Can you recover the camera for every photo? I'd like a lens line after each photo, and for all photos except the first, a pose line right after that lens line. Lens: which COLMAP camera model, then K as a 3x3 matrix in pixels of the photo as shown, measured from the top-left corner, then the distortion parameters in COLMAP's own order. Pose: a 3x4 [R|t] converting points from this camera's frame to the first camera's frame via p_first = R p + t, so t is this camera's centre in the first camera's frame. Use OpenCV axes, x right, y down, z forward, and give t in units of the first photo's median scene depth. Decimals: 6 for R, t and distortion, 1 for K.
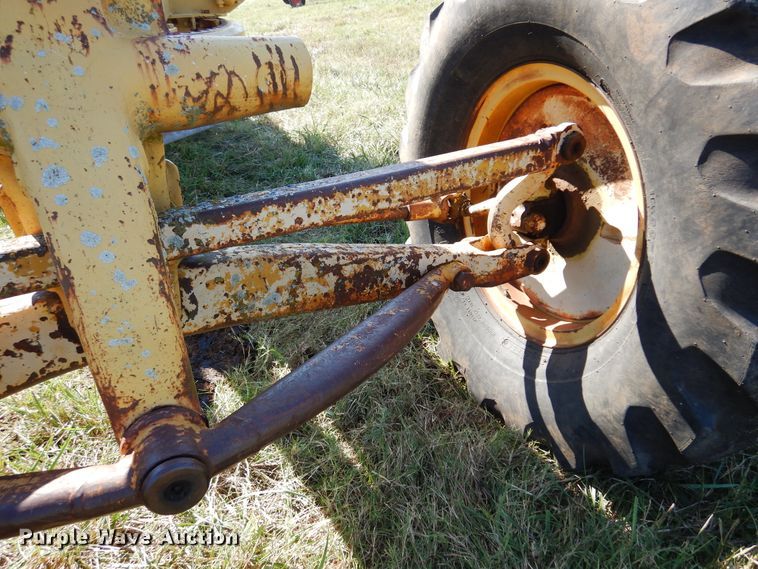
lens RADIAL K [[545.8, 0, 377.5], [0, 545.8, 286.3], [0, 0, 1]] dist [0.020031, 0.000719]
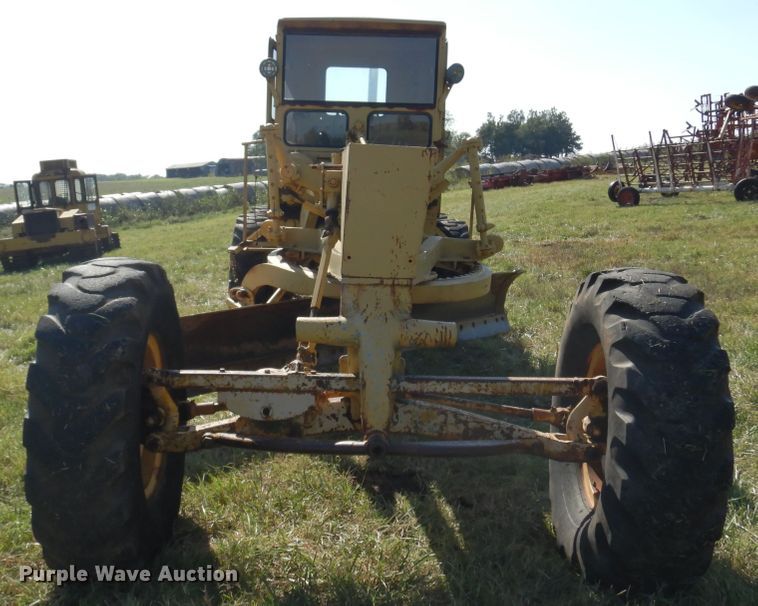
lens RADIAL K [[828.9, 0, 297.2], [0, 828.9, 276.2], [0, 0, 1]] dist [0.014909, -0.003340]
pose [[0.858905, 0.120223, -0.497824, 0.887079], [-0.286527, 0.918491, -0.272537, 0.504722], [0.424482, 0.376723, 0.823344, -2.084801]]
